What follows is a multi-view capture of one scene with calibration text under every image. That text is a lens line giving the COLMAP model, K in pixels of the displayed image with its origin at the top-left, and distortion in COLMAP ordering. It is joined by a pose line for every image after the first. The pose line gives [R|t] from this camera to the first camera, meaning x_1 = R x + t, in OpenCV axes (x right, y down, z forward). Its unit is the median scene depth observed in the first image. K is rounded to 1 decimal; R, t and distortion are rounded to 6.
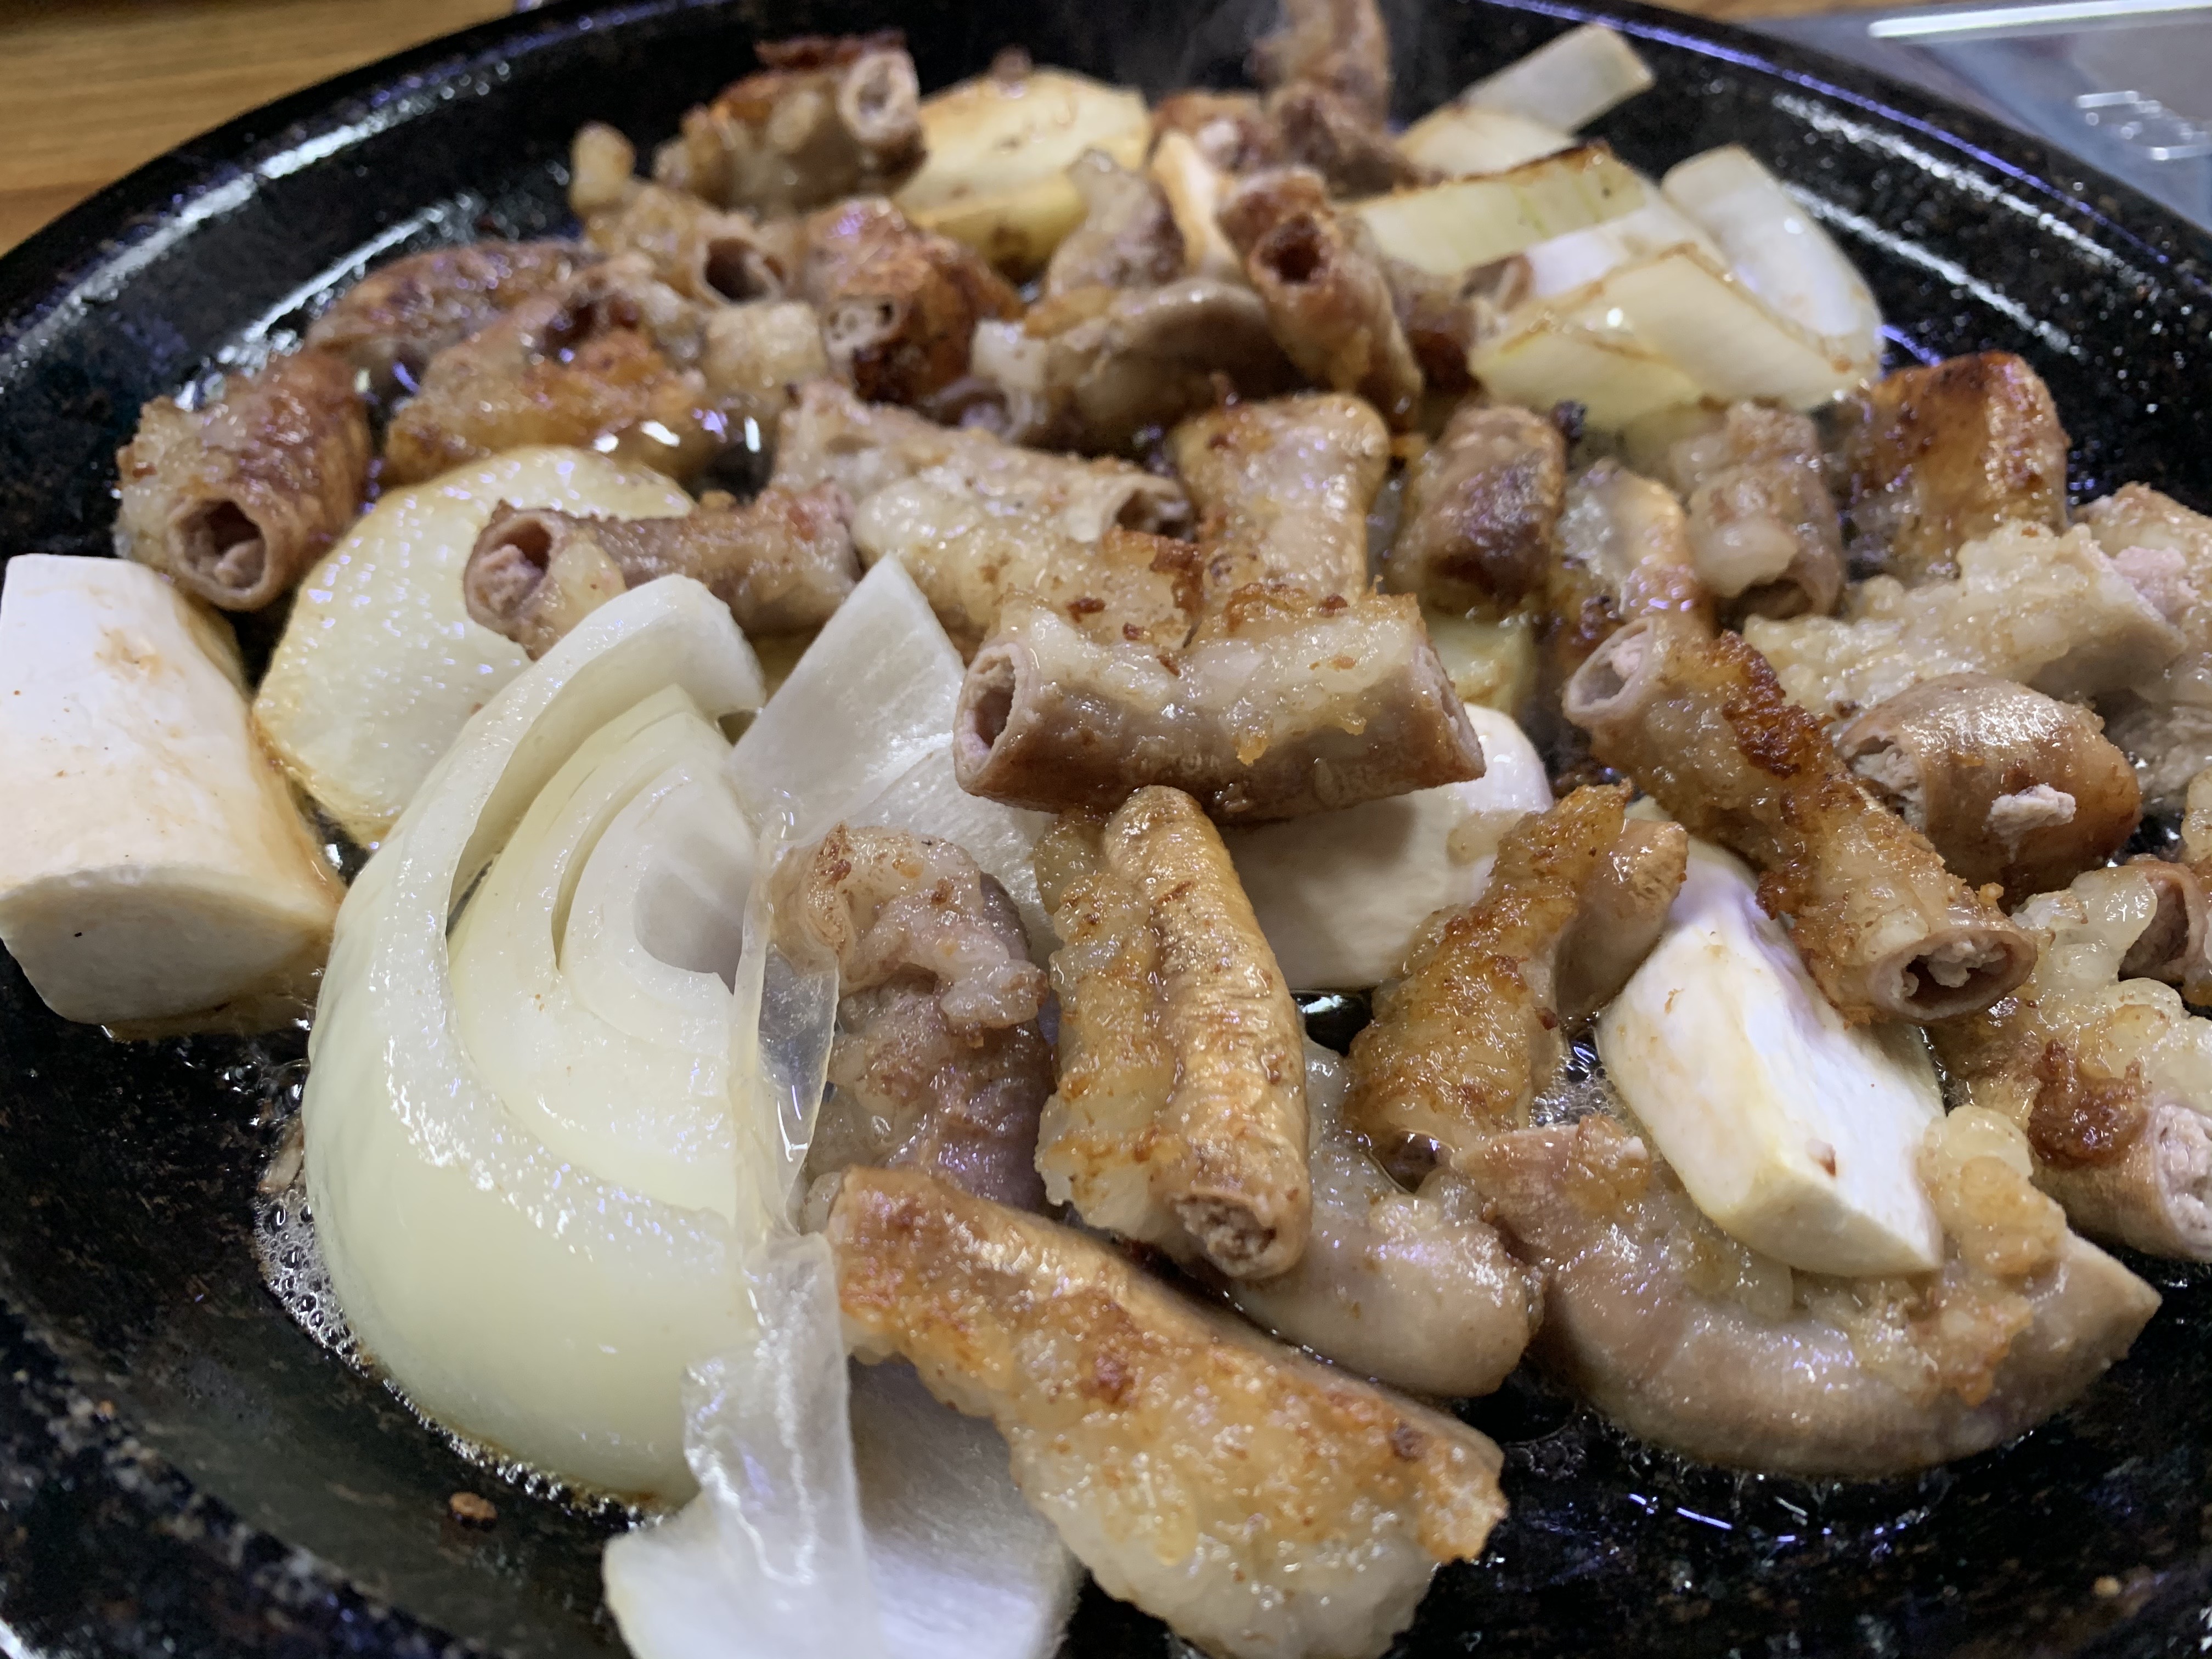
lens RADIAL K [[1767.7, 0, 1106.0], [0, 1767.7, 829.5], [0, 0, 1]] dist [-0.079528, 0.093213]
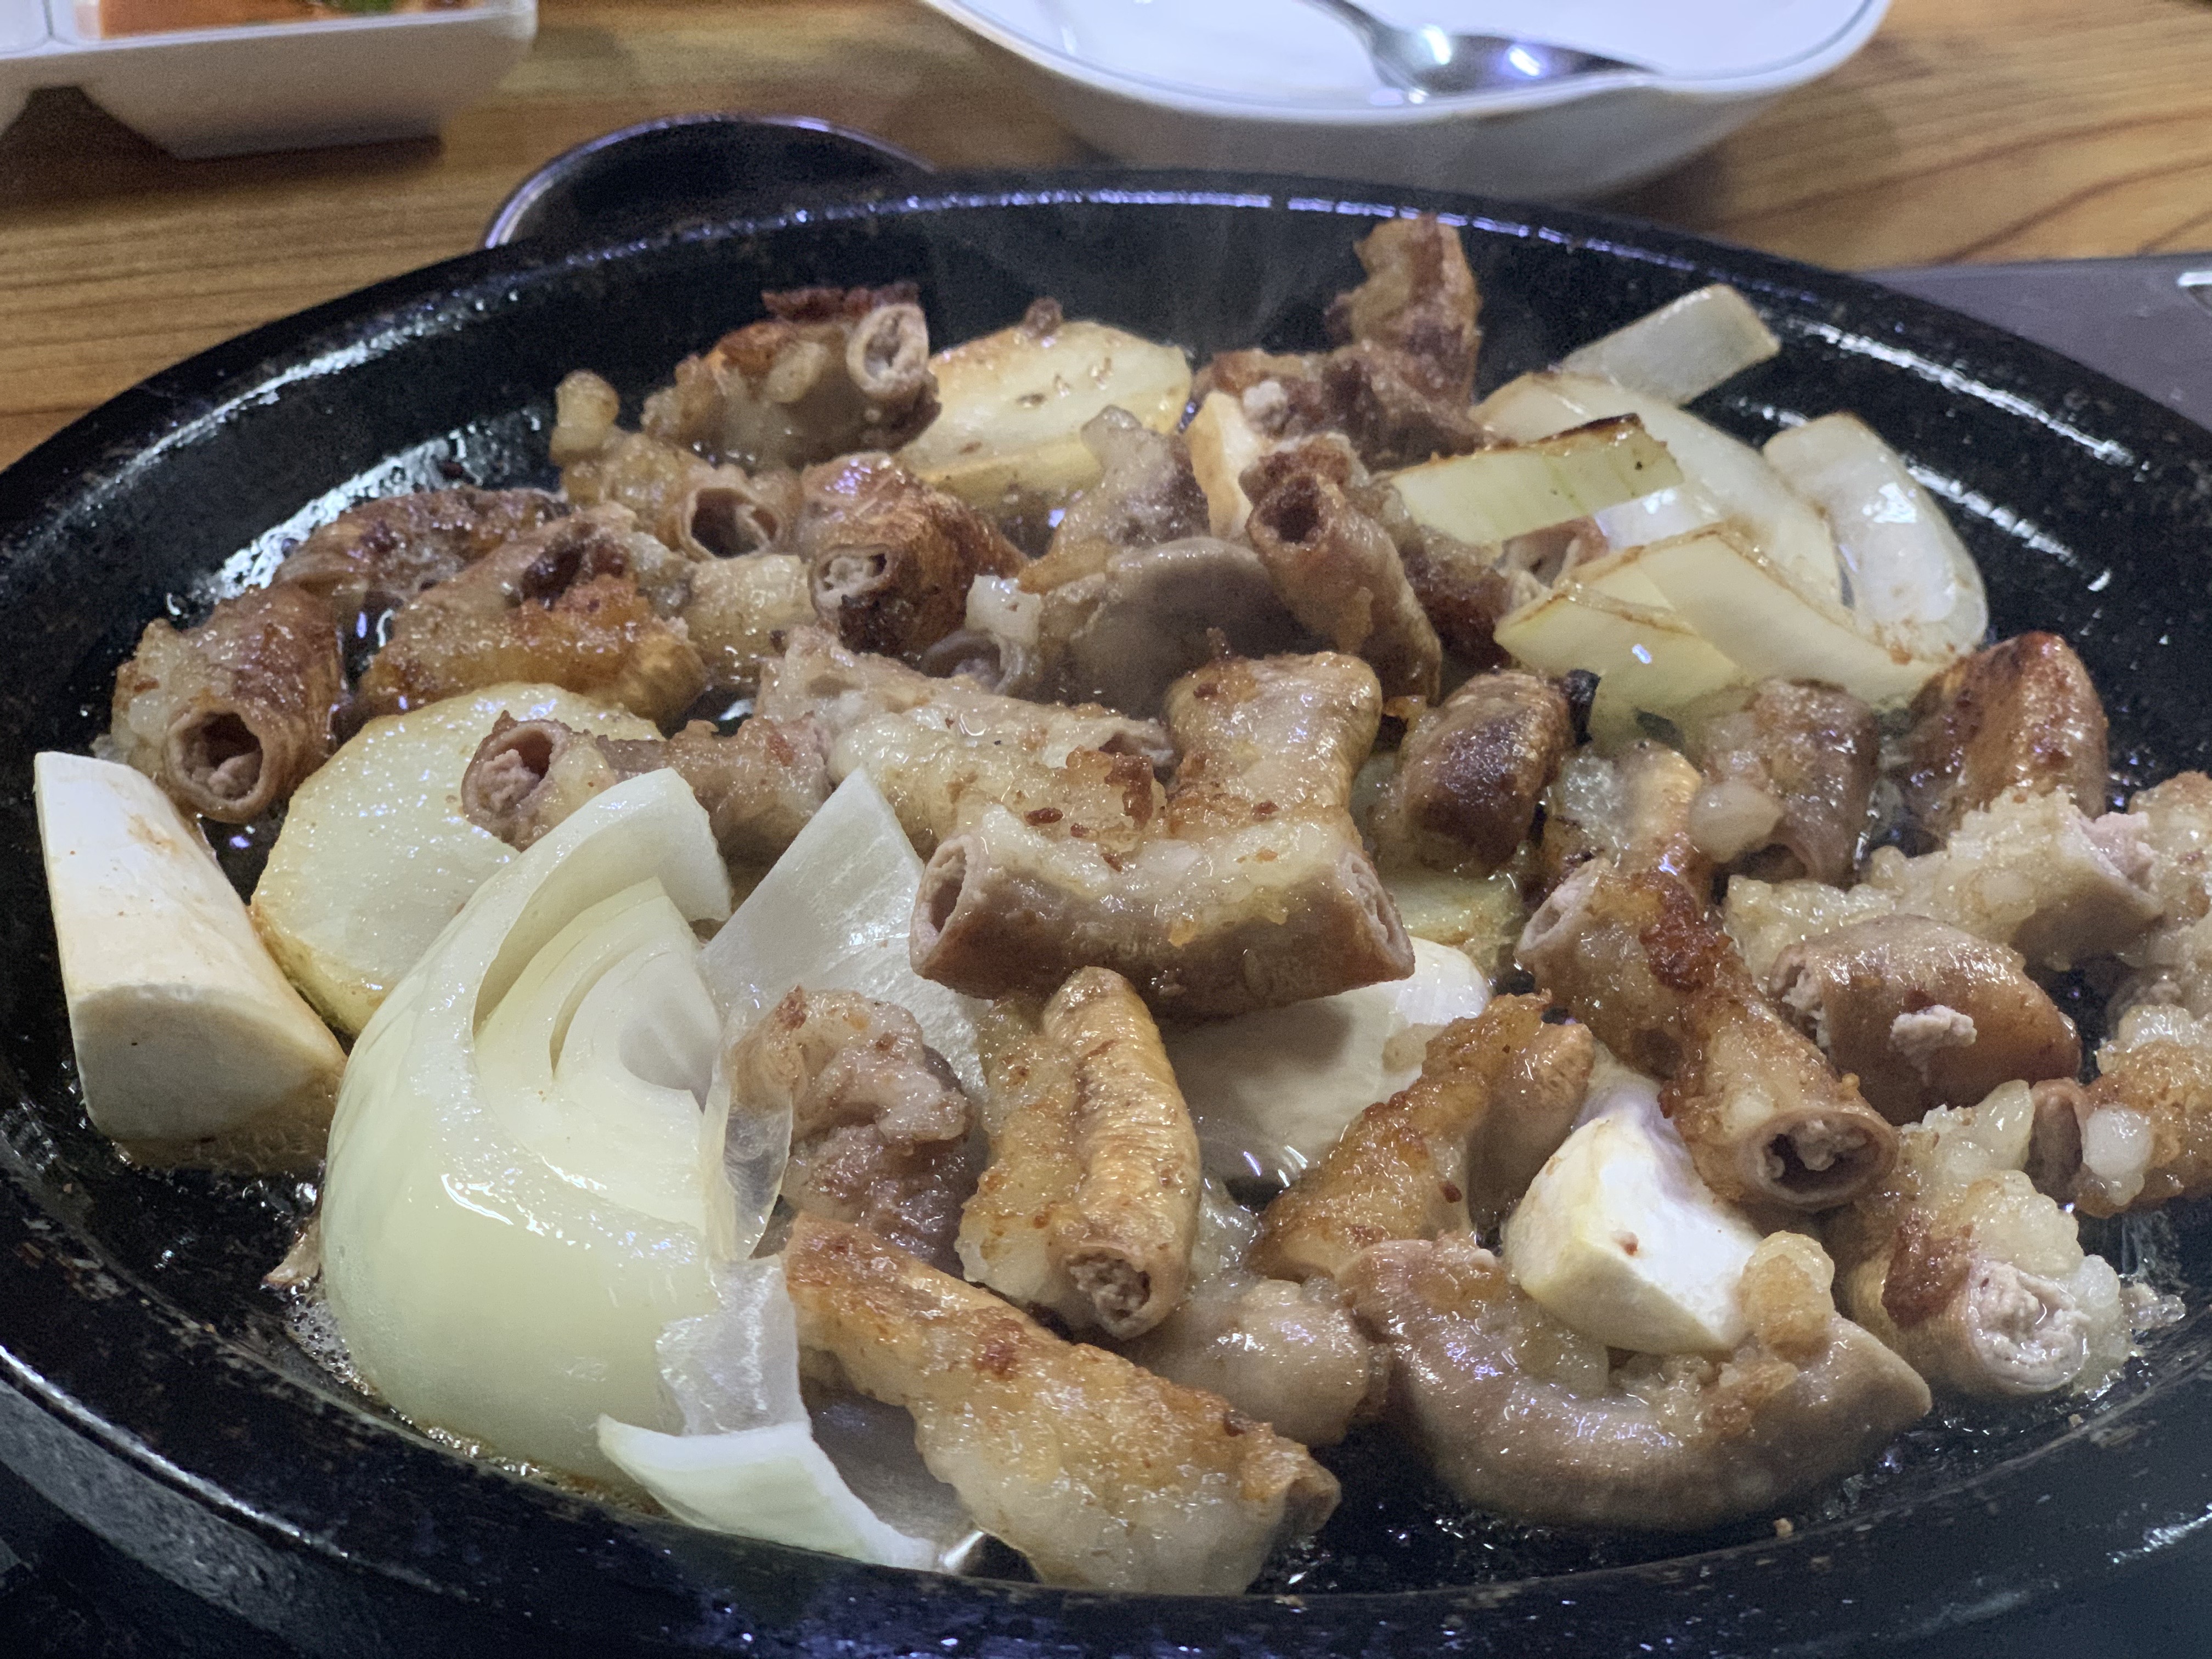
lens RADIAL K [[3334.5, 0, 1152.8], [0, 3334.5, 998.7], [0, 0, 1]] dist [-0.731778, 5.028359]
pose [[0.998432, 0.032208, -0.045783, 0.134631], [-0.040214, 0.981652, -0.186392, 0.316282], [0.038940, 0.187941, 0.981408, -0.841279]]
